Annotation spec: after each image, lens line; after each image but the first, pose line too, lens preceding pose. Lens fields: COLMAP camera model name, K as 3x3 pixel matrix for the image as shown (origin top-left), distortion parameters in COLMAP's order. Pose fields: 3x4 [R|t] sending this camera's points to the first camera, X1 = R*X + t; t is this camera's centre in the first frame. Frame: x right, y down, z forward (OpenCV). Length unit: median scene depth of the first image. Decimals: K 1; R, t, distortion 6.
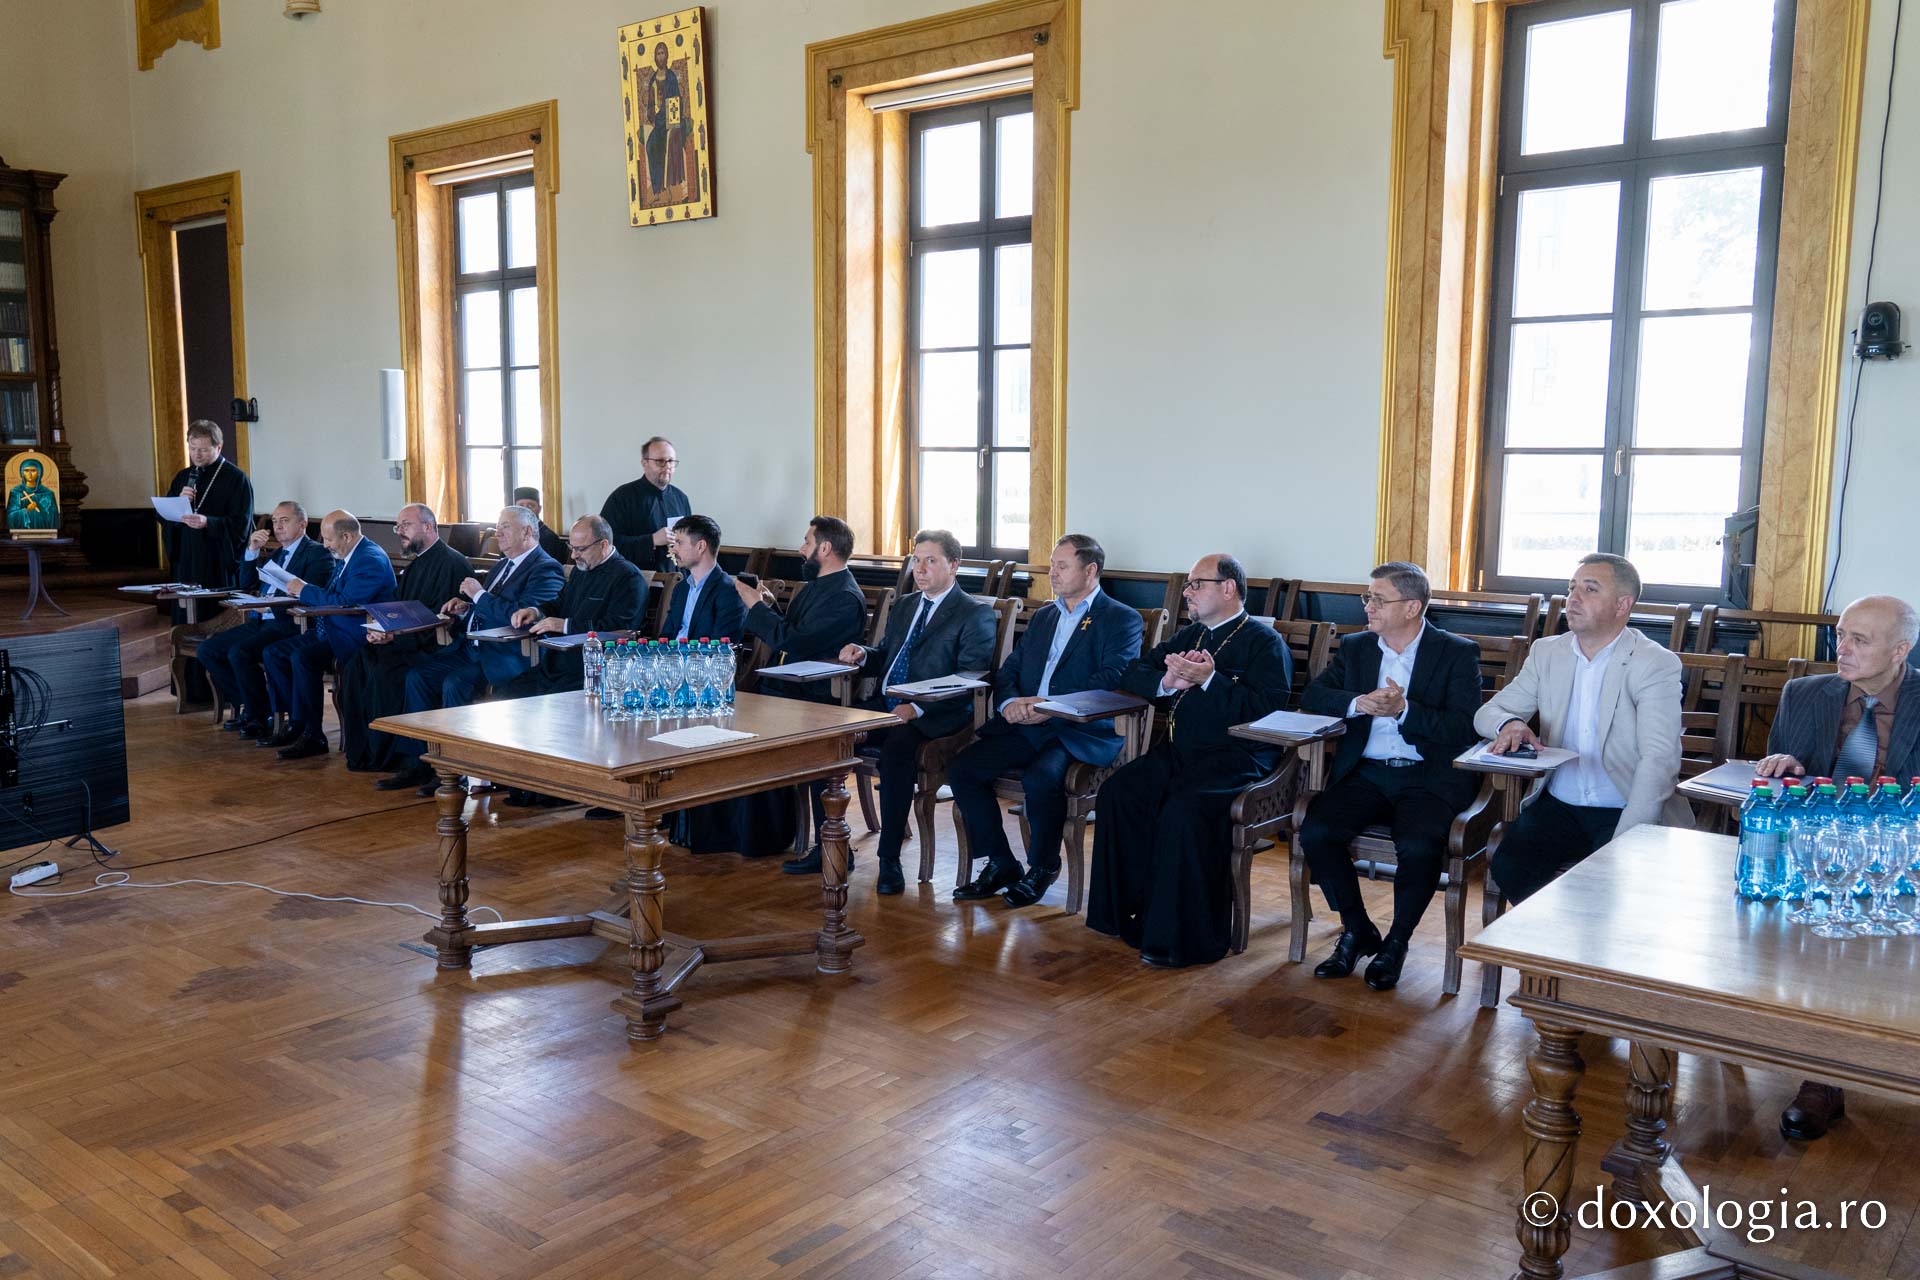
lens RADIAL K [[1564.5, 0, 923.8], [0, 1564.5, 676.2], [0, 0, 1]] dist [0.002955, 0.000173]
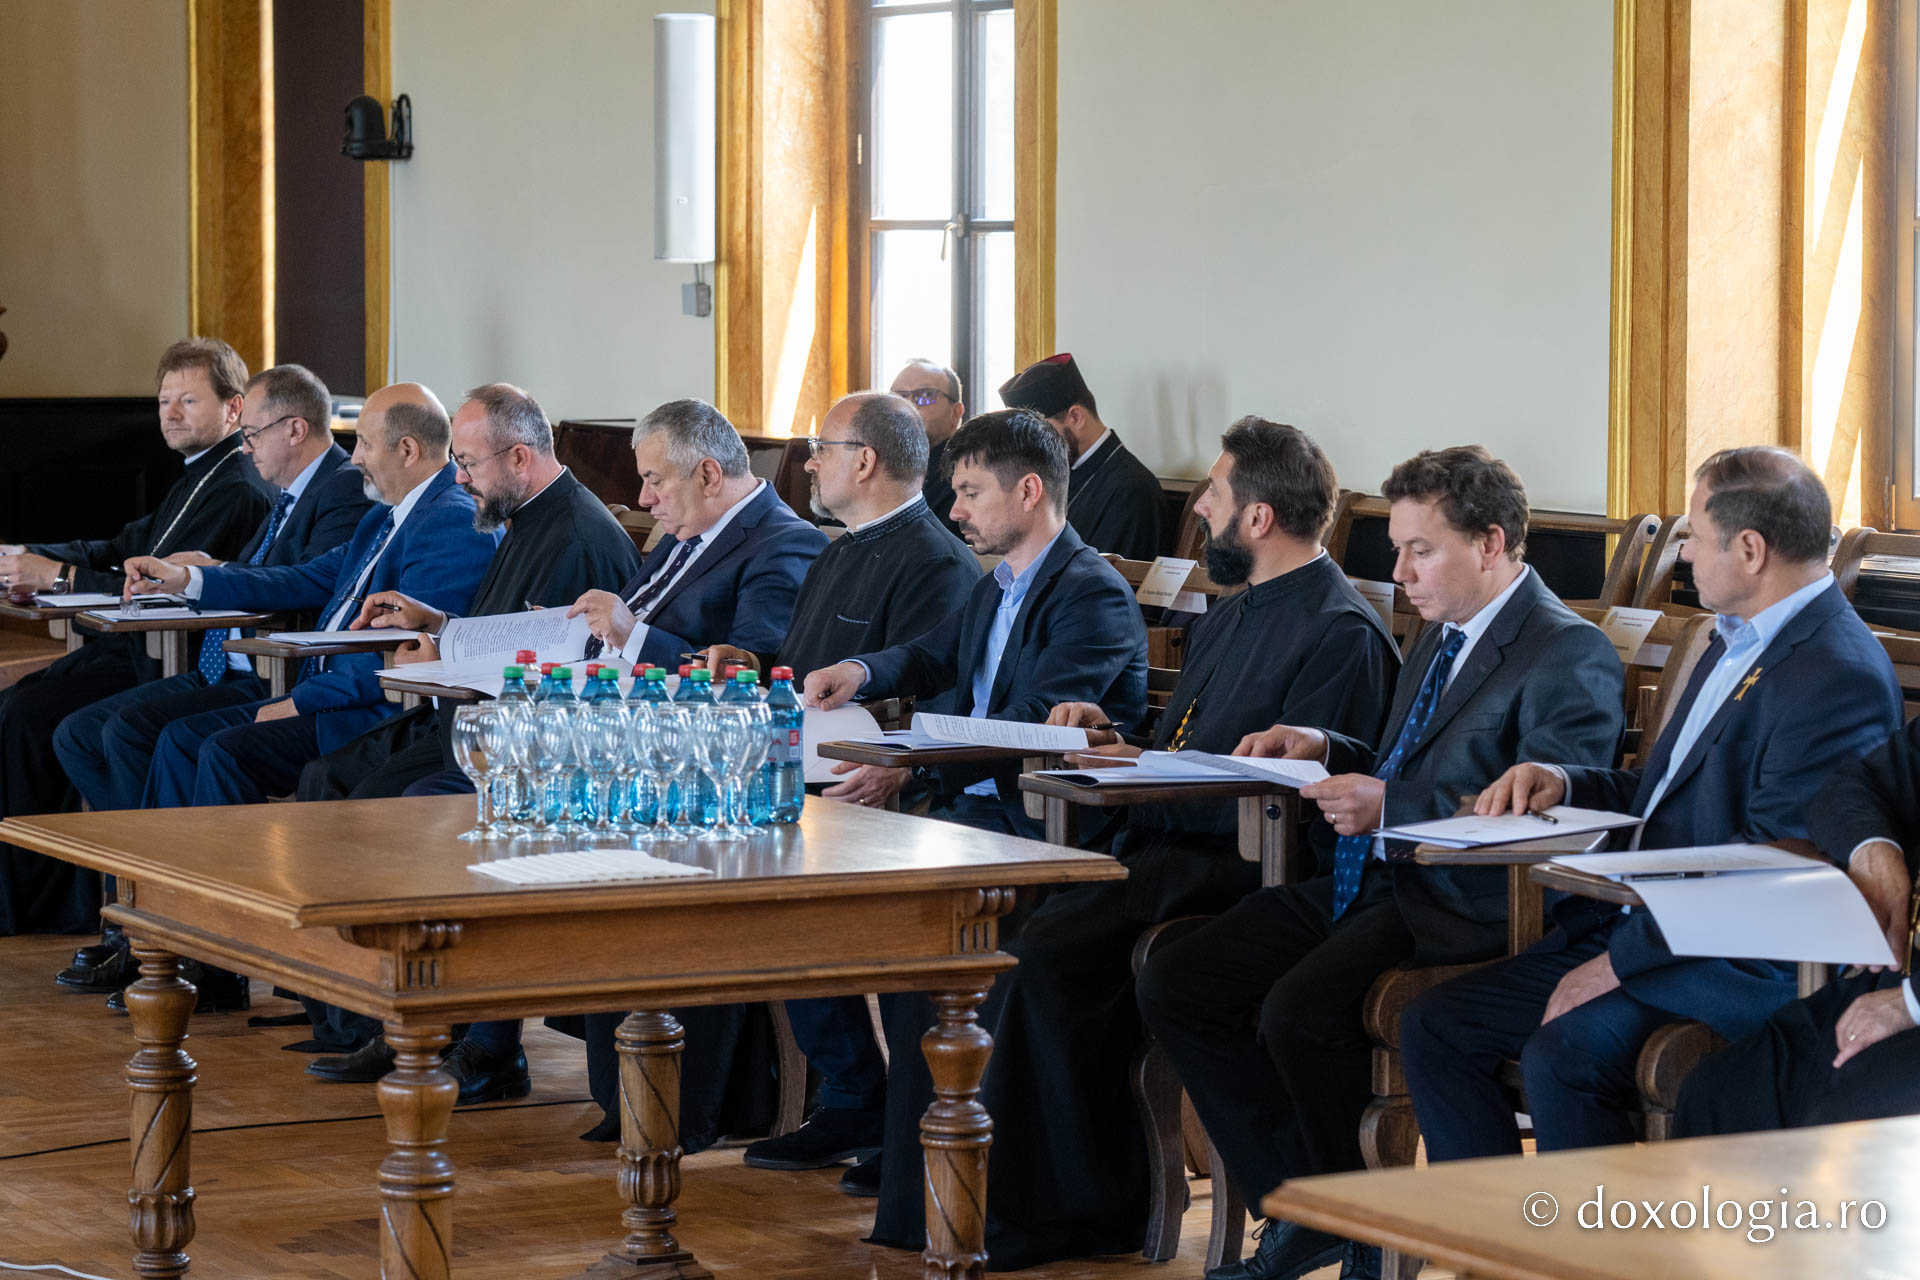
lens RADIAL K [[5468.7, 0, 959.1], [0, 5468.7, 639.5], [0, 0, 1]] dist [0.113276, 0.000000]
pose [[0.929308, 0.023257, -0.368573, 0.190294], [-0.048805, 0.996996, -0.060146, 0.022310], [0.366067, 0.073883, 0.927651, -0.147547]]
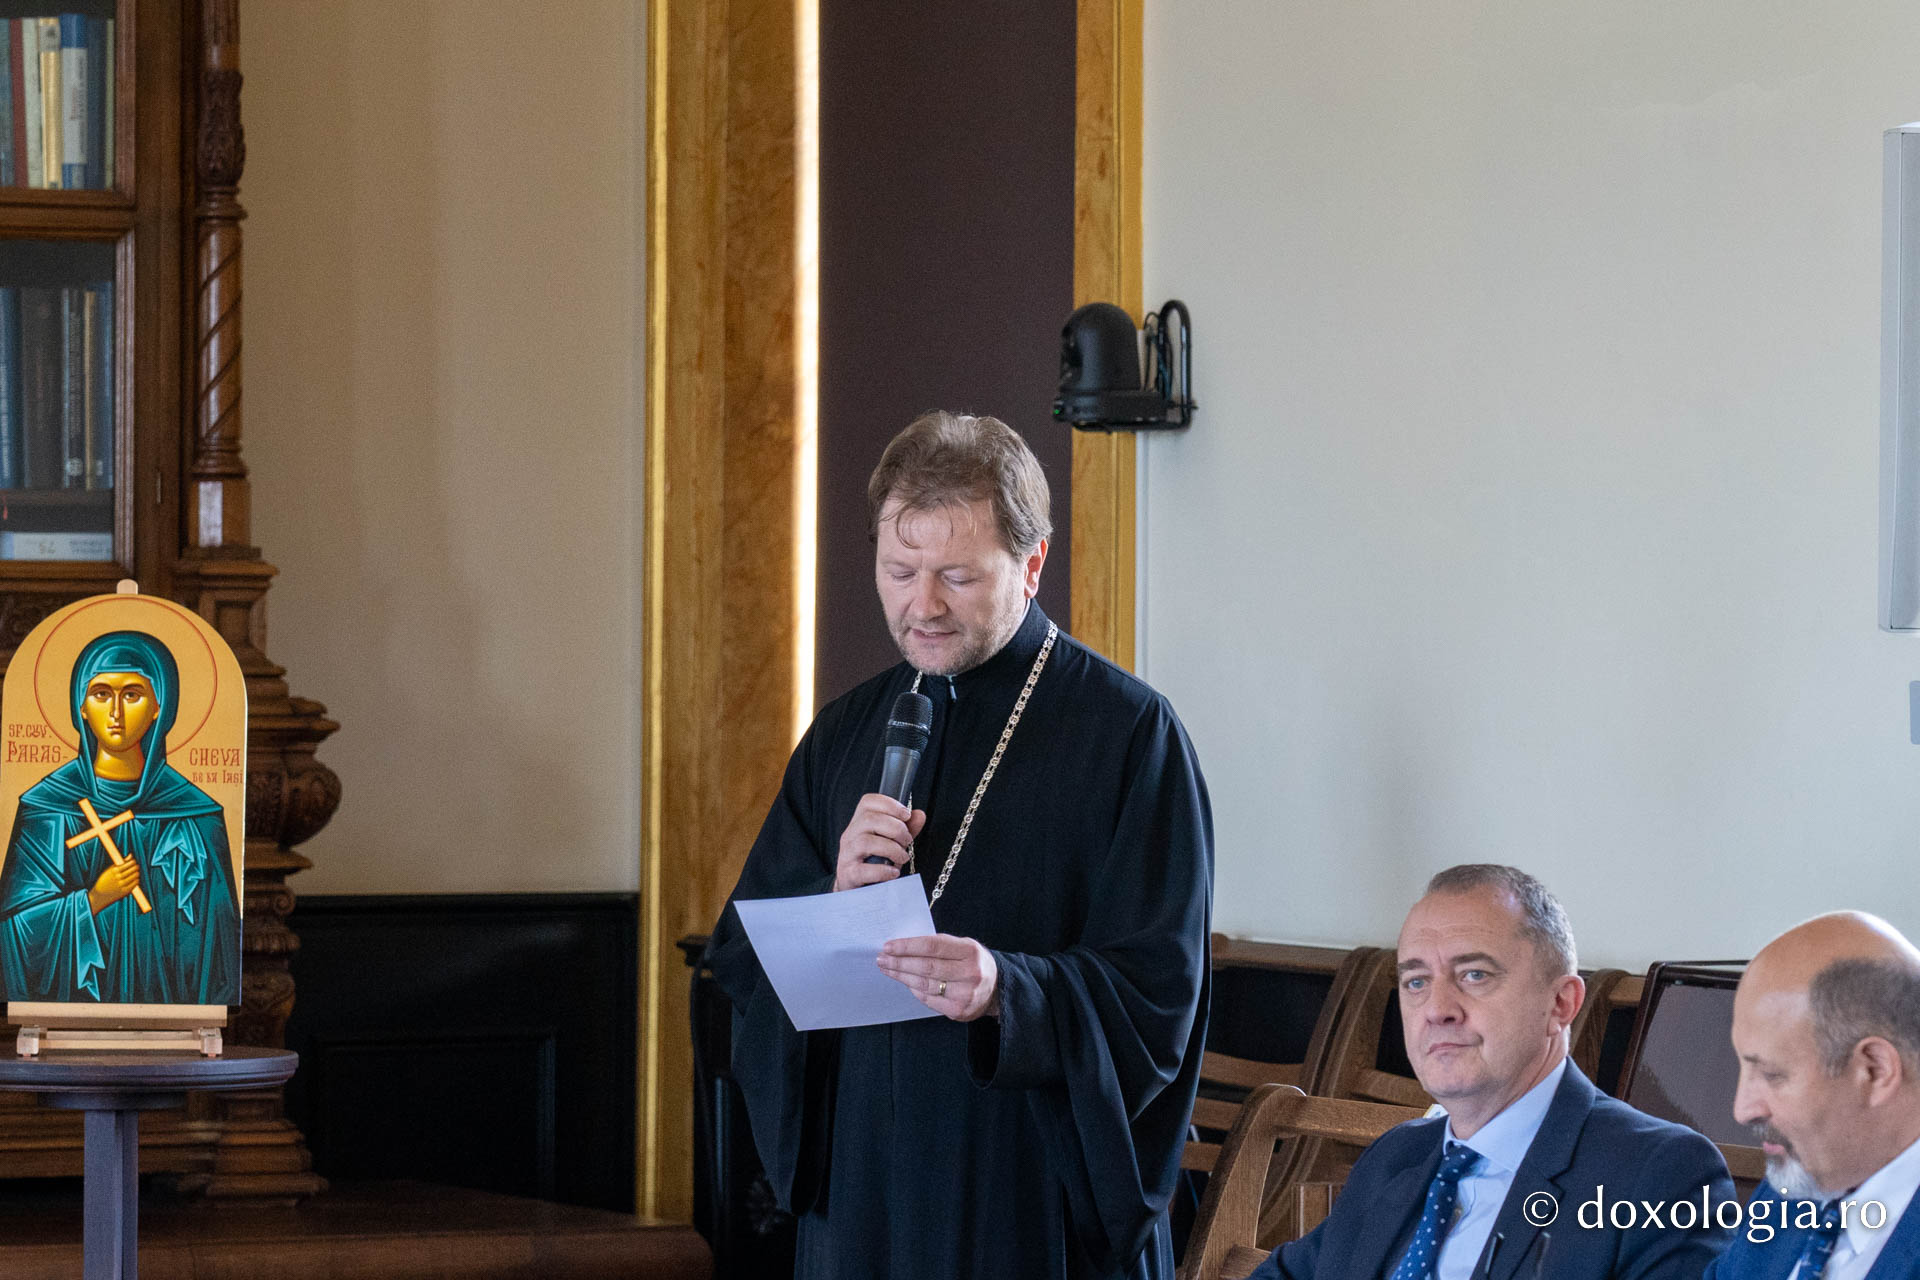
lens RADIAL K [[8803.8, 0, 961.1], [0, 8803.8, 638.2], [0, 0, 1]] dist [0.231448, 0.000000]
pose [[0.922784, -0.001362, -0.385315, -0.061000], [-0.051238, 0.990679, -0.126212, -0.007892], [0.381895, 0.136210, 0.914113, 0.058795]]
